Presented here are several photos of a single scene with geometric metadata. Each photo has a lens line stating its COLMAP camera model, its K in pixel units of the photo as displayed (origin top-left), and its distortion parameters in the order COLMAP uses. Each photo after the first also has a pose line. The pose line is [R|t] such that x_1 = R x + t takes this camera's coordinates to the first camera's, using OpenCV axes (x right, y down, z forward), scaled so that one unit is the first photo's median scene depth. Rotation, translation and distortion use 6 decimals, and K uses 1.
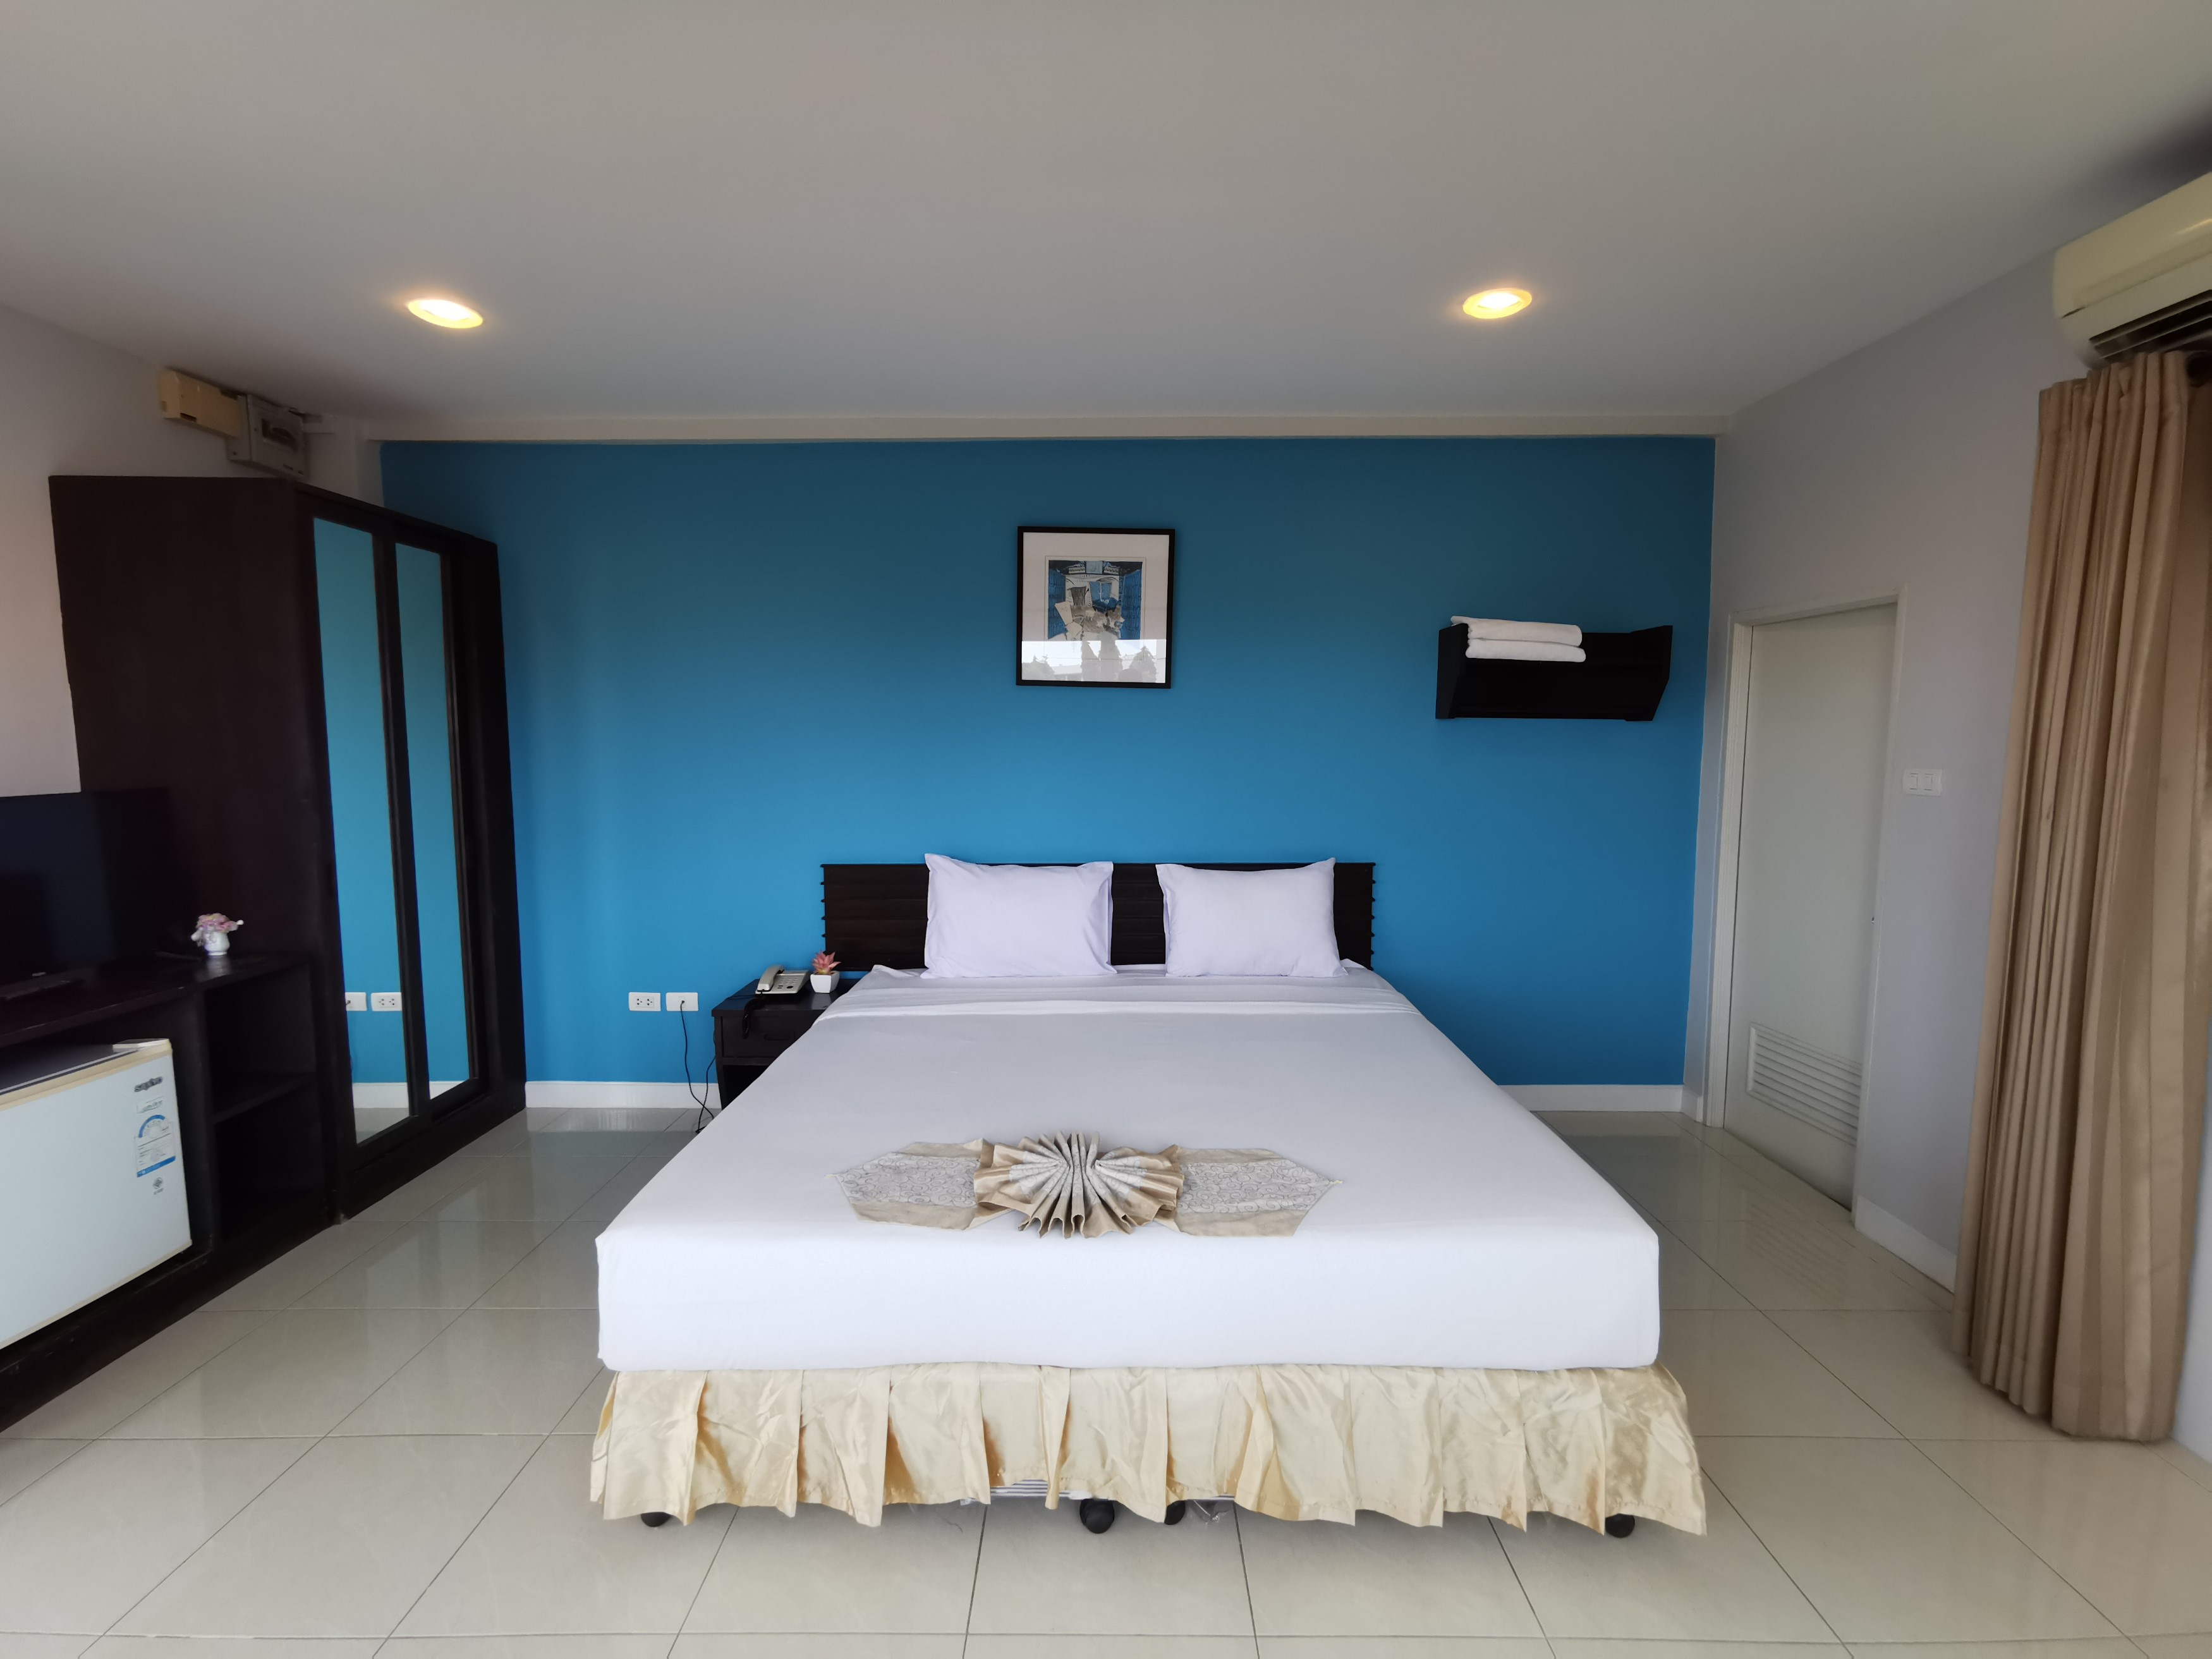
lens RADIAL K [[1021.7, 0, 1095.4], [0, 1021.7, 834.9], [0, 0, 1]] dist [-0.016577, 0.014522]
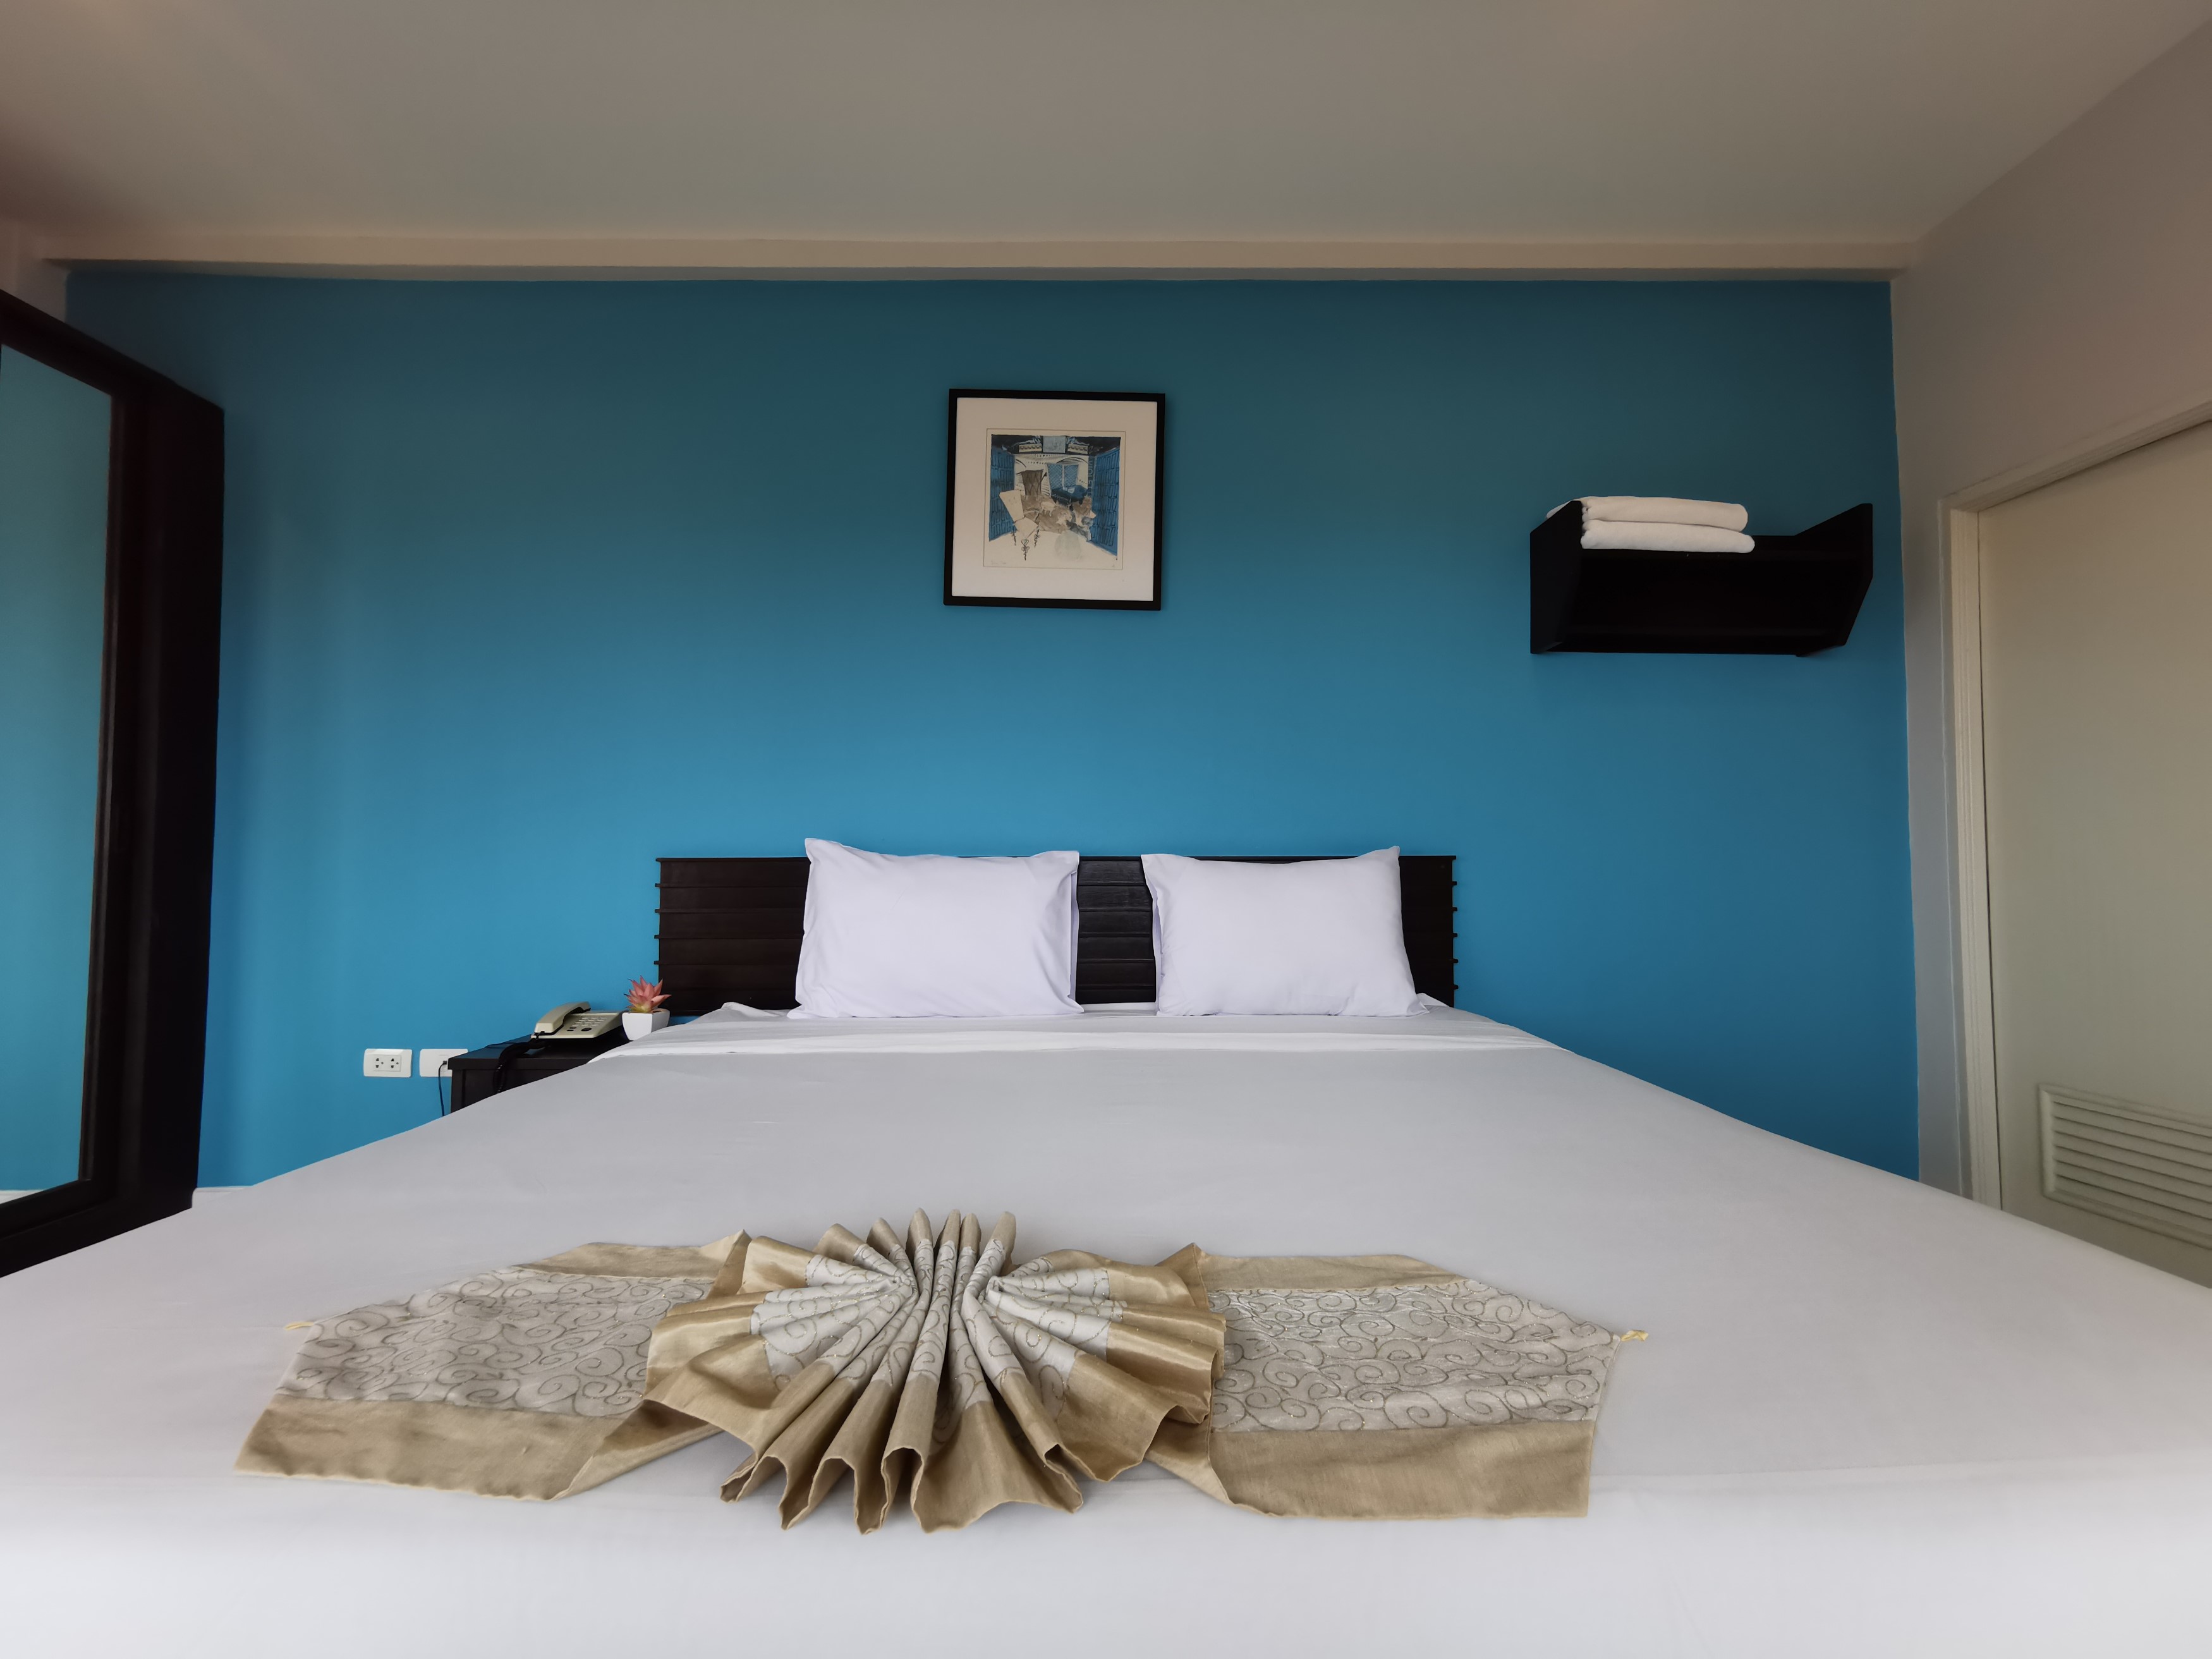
lens RADIAL K [[1021.7, 0, 1095.4], [0, 1021.7, 834.9], [0, 0, 1]] dist [-0.016577, 0.014522]
pose [[0.999839, 0.004006, 0.017492, 0.017447], [-0.001623, 0.990953, -0.134202, 0.116034], [-0.017871, 0.134152, 0.990800, 0.337995]]
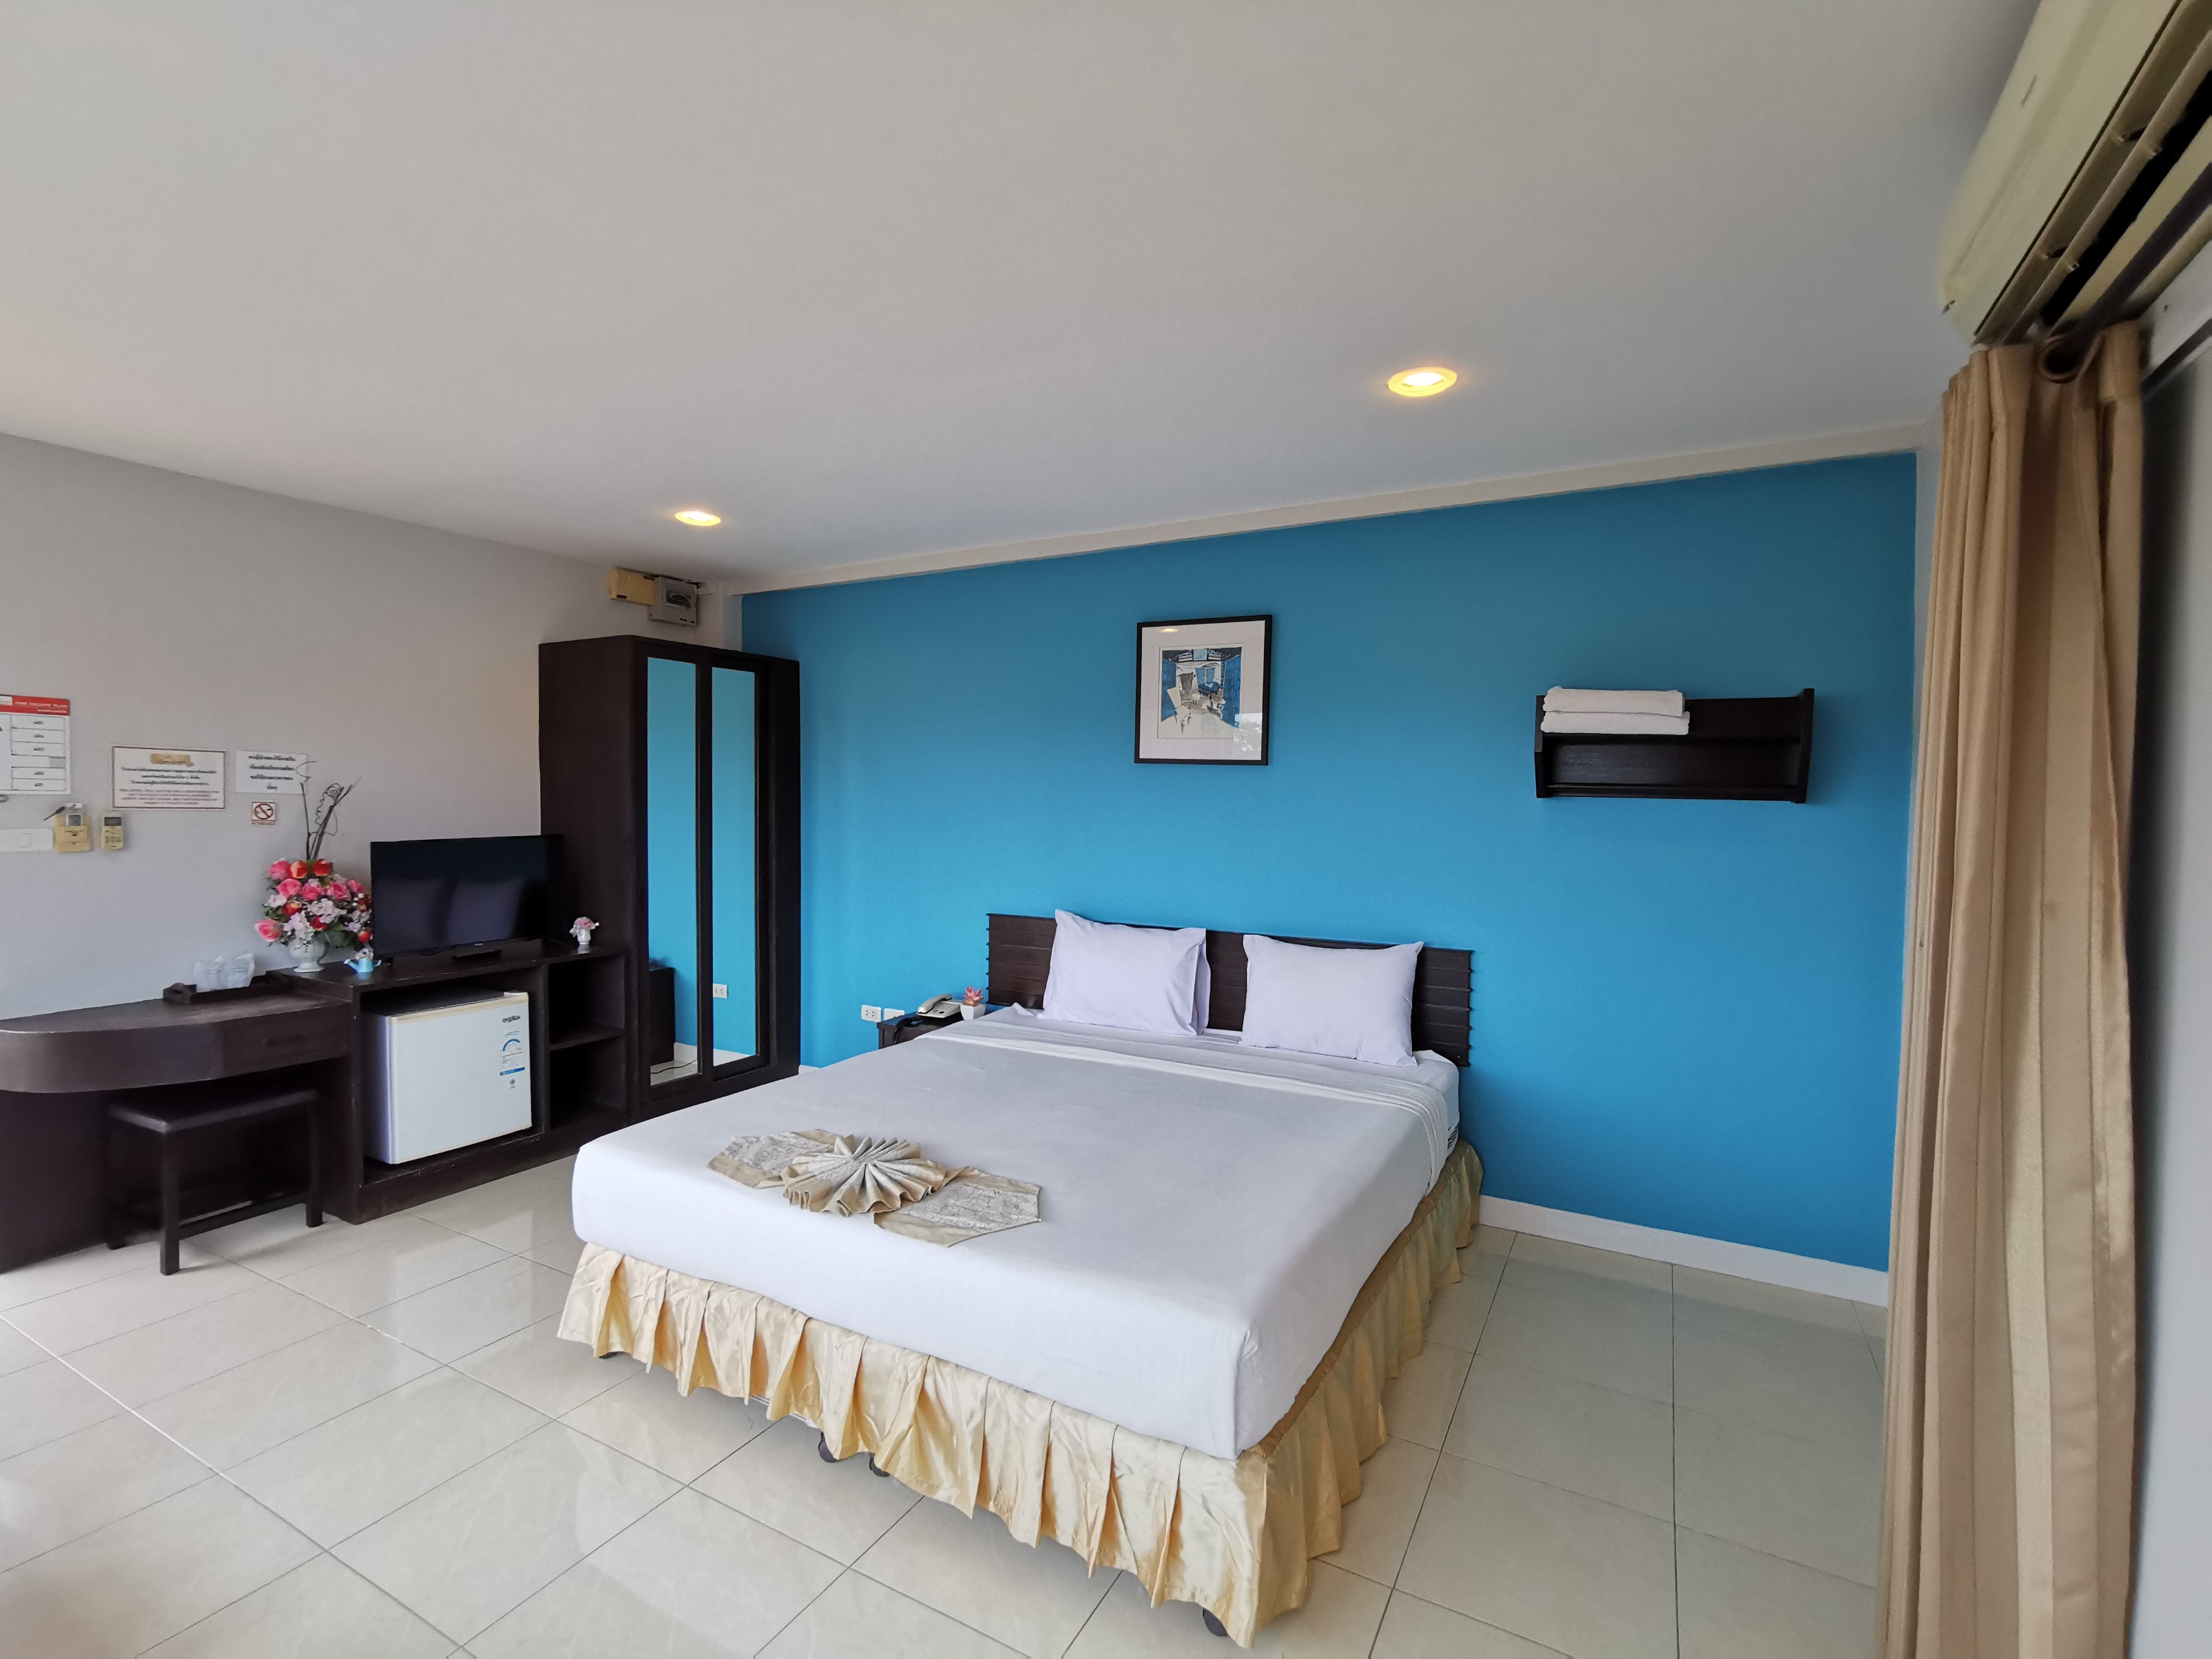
lens RADIAL K [[1021.7, 0, 1095.4], [0, 1021.7, 834.9], [0, 0, 1]] dist [-0.016577, 0.014522]
pose [[0.874353, 0.028403, -0.484459, 0.455810], [-0.057540, 0.997311, -0.045376, -0.017354], [0.481868, 0.067551, 0.873636, 0.015929]]
